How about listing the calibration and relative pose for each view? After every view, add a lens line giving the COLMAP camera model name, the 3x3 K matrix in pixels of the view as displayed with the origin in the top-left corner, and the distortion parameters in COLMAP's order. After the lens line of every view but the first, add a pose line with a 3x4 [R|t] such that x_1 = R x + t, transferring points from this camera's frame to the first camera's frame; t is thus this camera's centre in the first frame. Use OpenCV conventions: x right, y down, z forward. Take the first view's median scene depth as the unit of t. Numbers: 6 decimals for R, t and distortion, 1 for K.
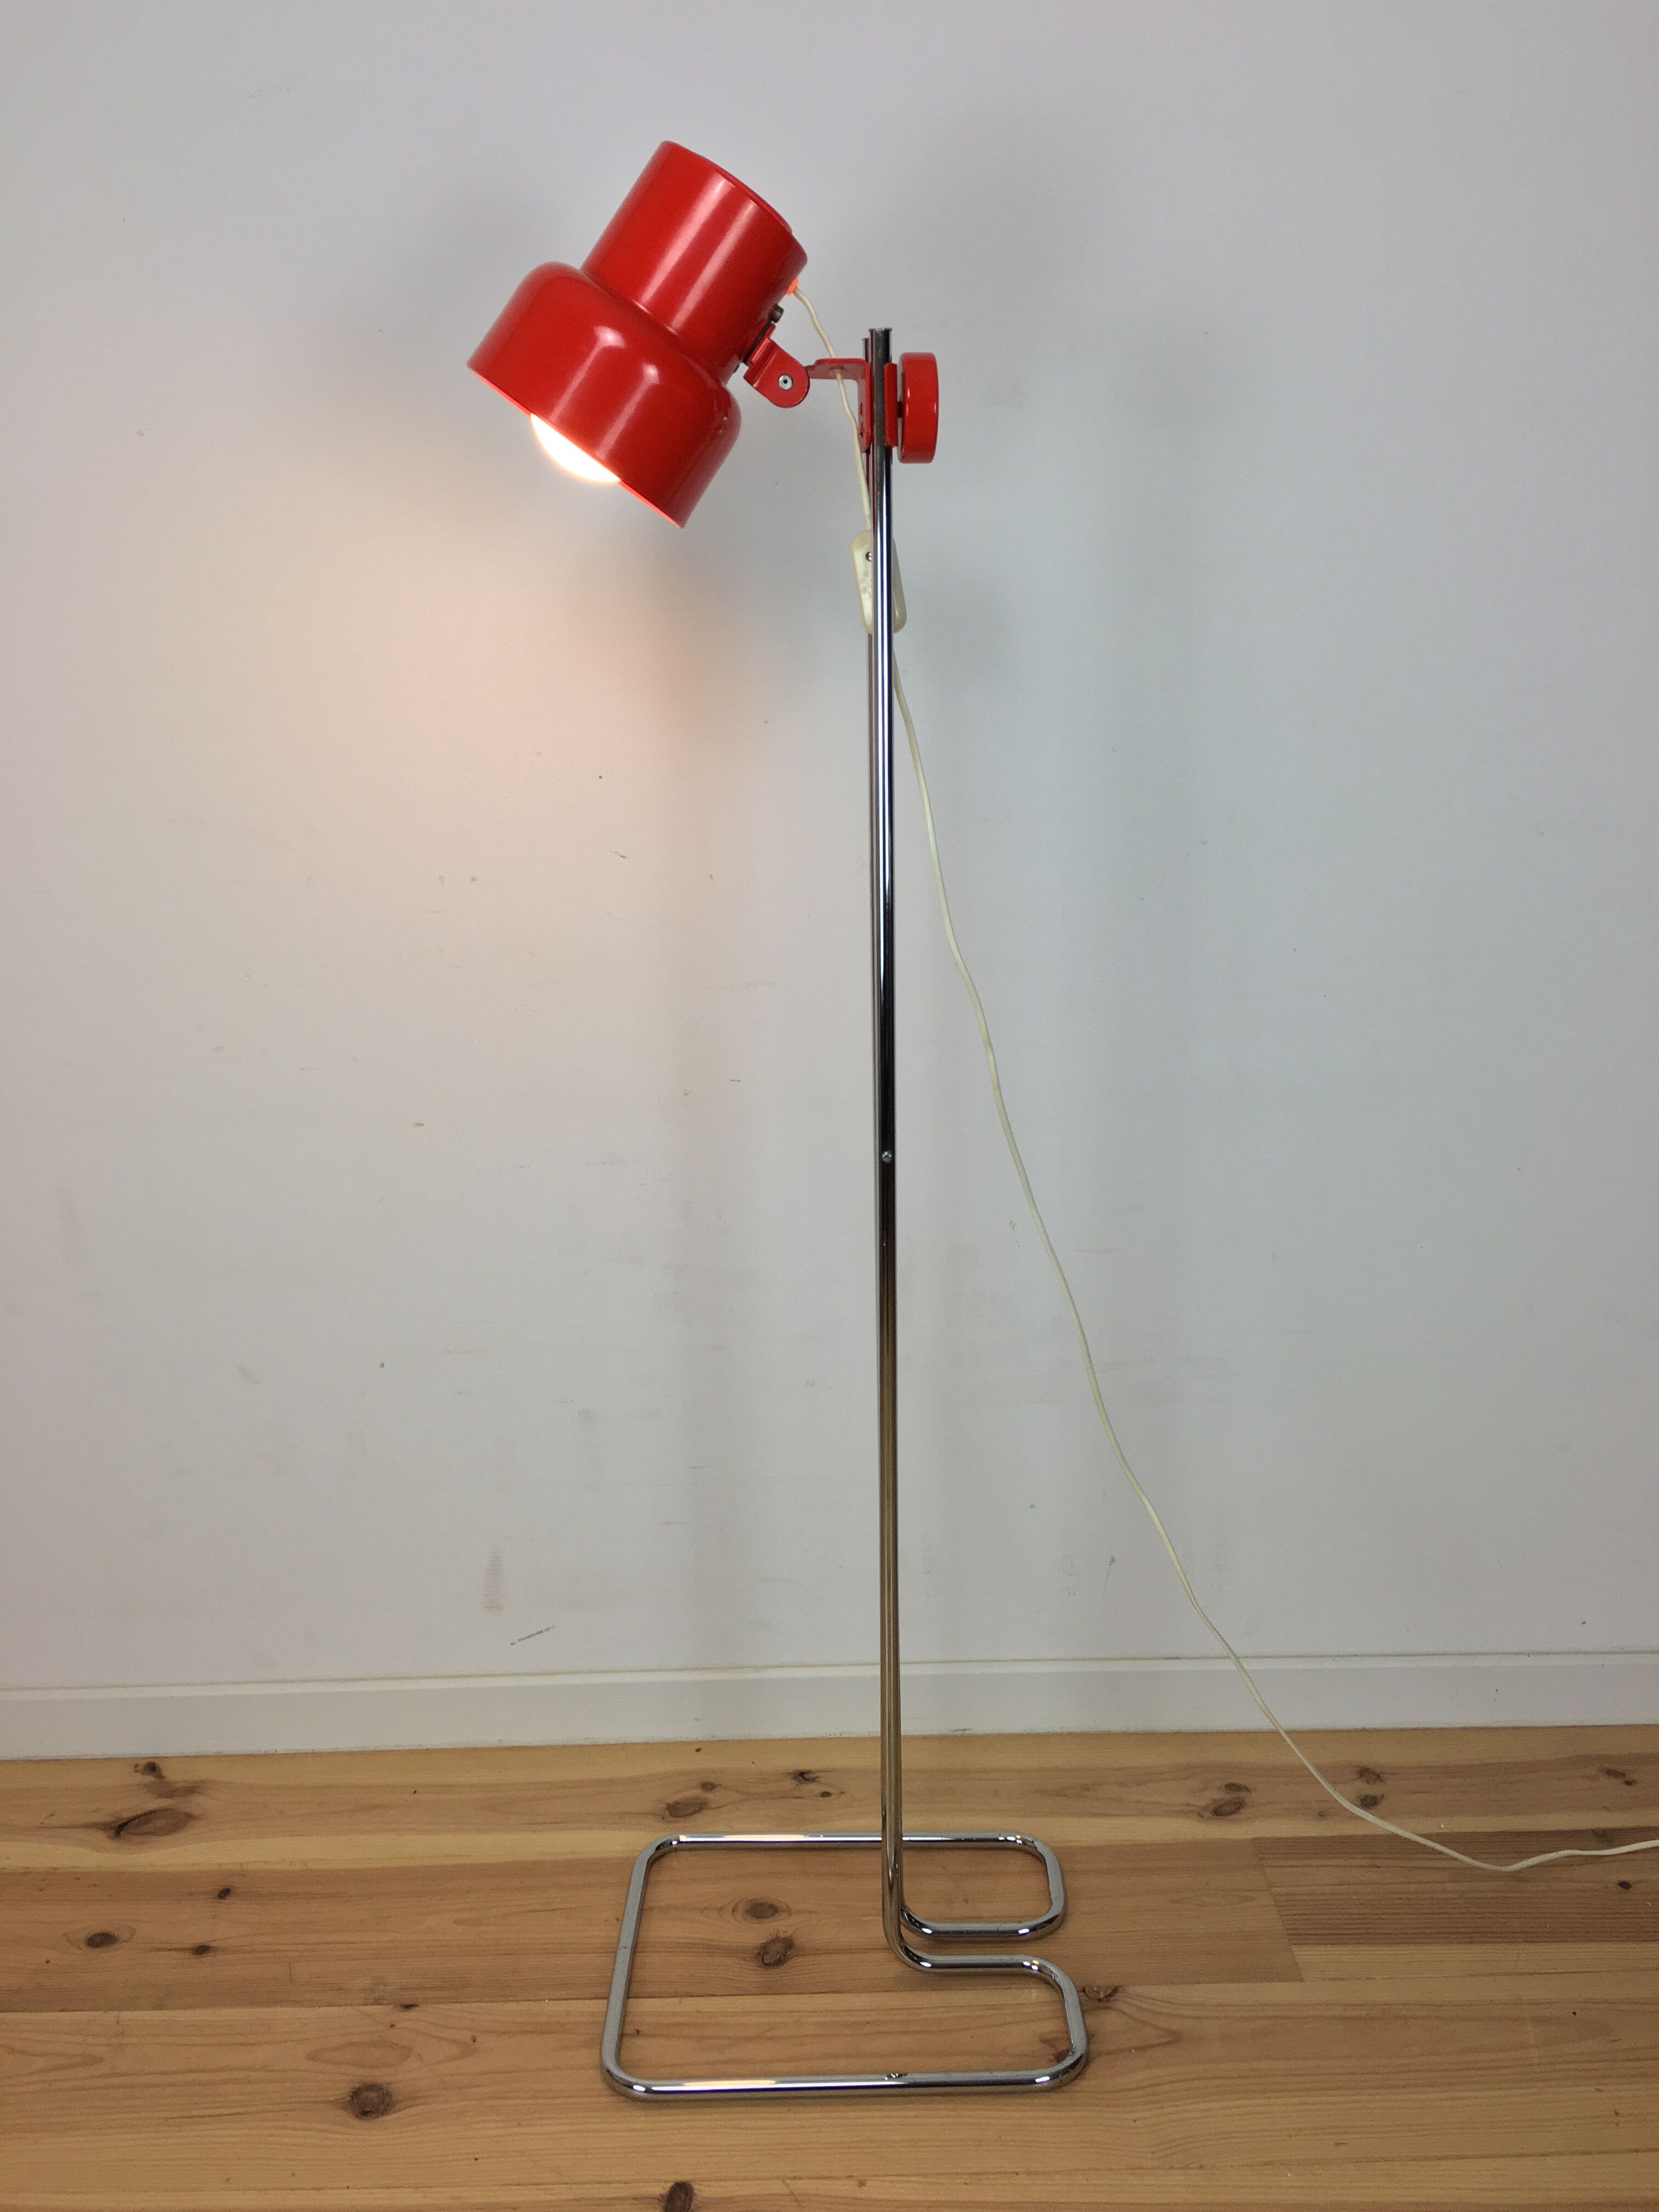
lens RADIAL K [[1896.9, 0, 824.9], [0, 1896.9, 1095.2], [0, 0, 1]] dist [0.074885, -0.121896]
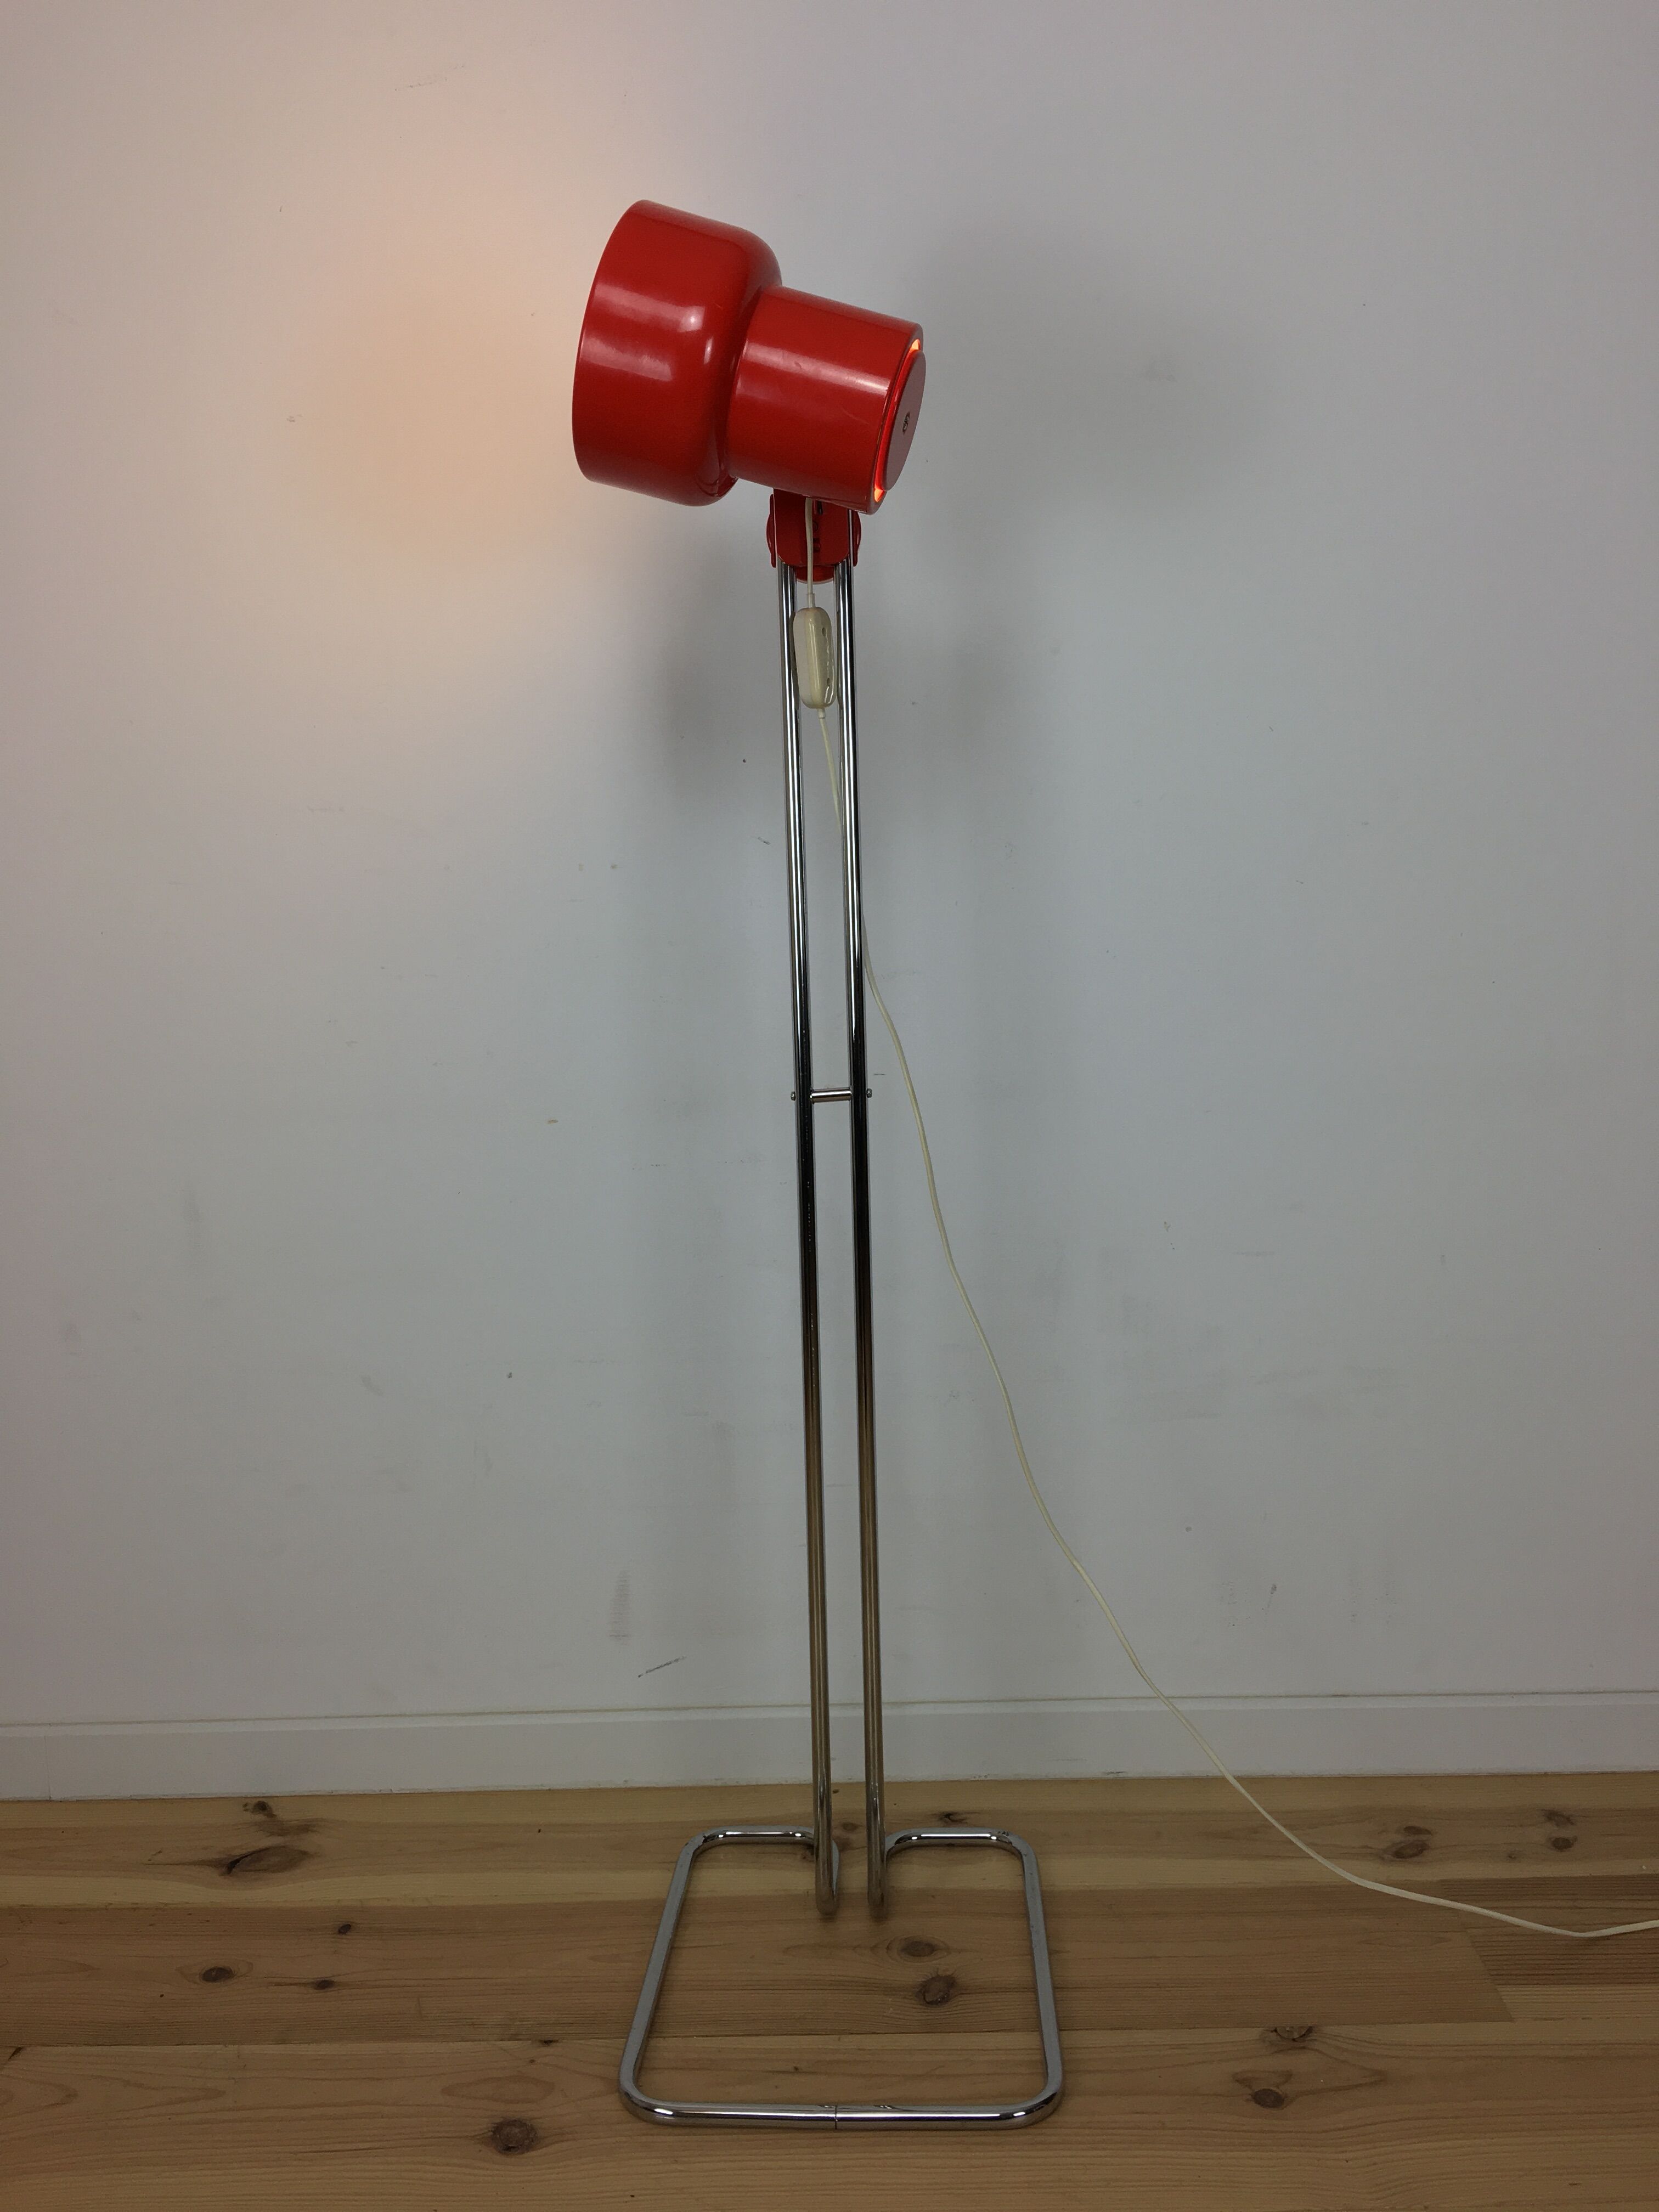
lens RADIAL K [[1896.9, 0, 825.9], [0, 1896.9, 1096.6], [0, 0, 1]] dist [0.074885, -0.121896]
pose [[0.999728, -0.003039, -0.023134, -0.055317], [0.001293, 0.997173, -0.075124, 0.081614], [0.023297, 0.075074, 0.996906, 0.036313]]
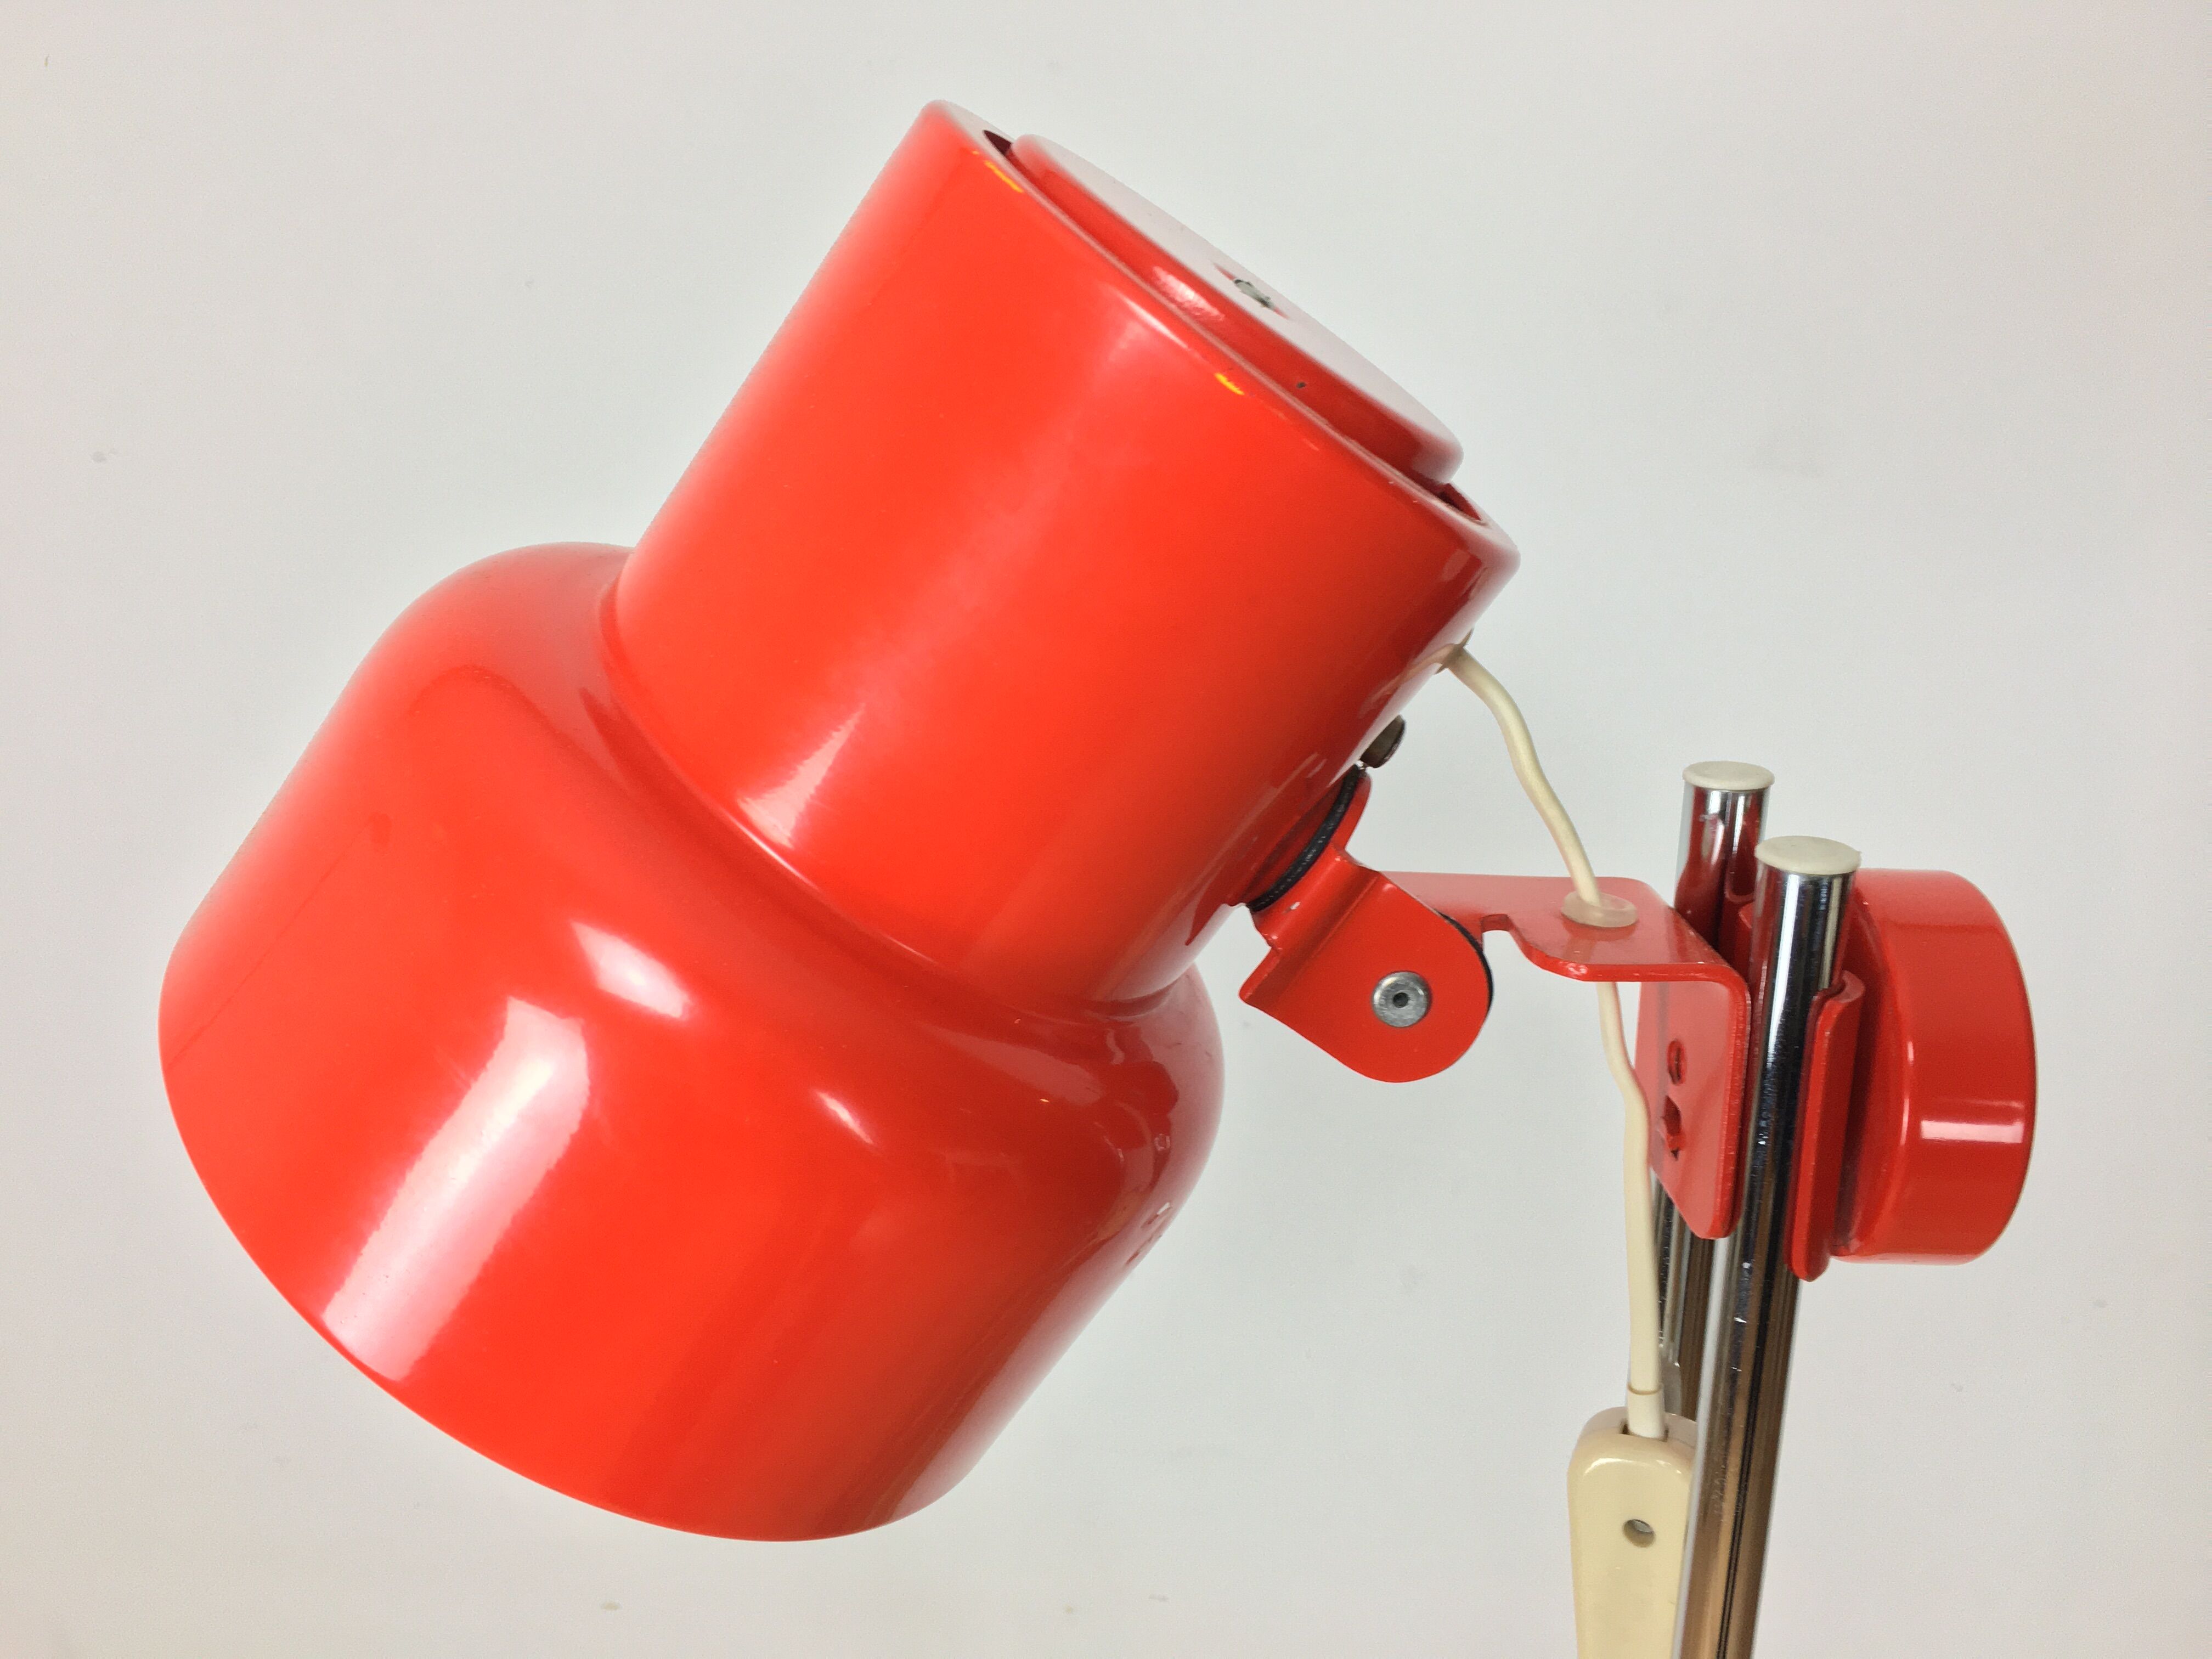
lens RADIAL K [[1862.7, 0, 1107.3], [0, 1862.7, 831.6], [0, 0, 1]] dist [-0.010444, -0.001475]
pose [[0.979481, 0.071614, -0.188385, -0.009872], [-0.087159, 0.993325, -0.075559, -0.292673], [0.181716, 0.090428, 0.979184, 0.586219]]
